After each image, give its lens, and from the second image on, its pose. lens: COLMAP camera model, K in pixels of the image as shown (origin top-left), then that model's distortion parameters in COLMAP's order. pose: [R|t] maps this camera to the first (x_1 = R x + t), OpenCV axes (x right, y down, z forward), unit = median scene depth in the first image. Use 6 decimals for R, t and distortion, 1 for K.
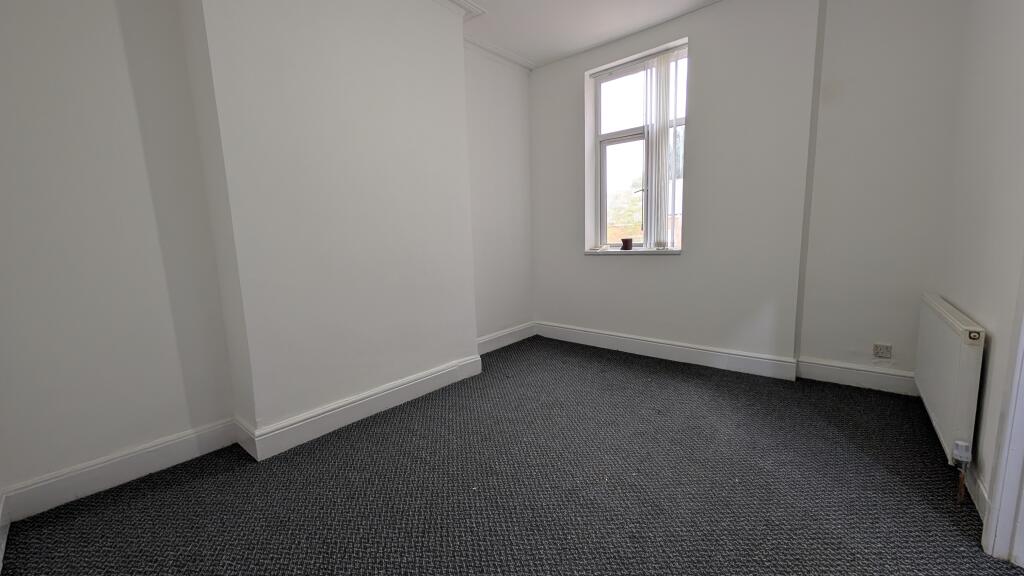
lens RADIAL K [[383.7, 0, 509.8], [0, 383.7, 290.4], [0, 0, 1]] dist [-0.000742, 0.000129]
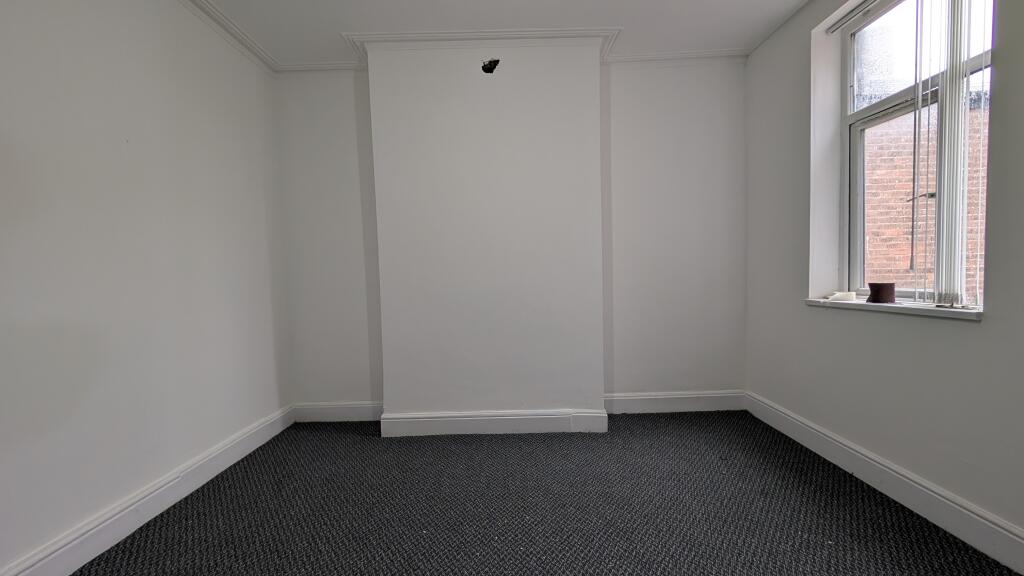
lens RADIAL K [[383.7, 0, 509.8], [0, 383.7, 290.4], [0, 0, 1]] dist [-0.000742, 0.000129]
pose [[0.651333, 0.049024, -0.757207, 0.409711], [-0.100147, 0.994735, -0.021742, -0.061415], [0.752154, 0.089993, 0.652813, 0.233393]]
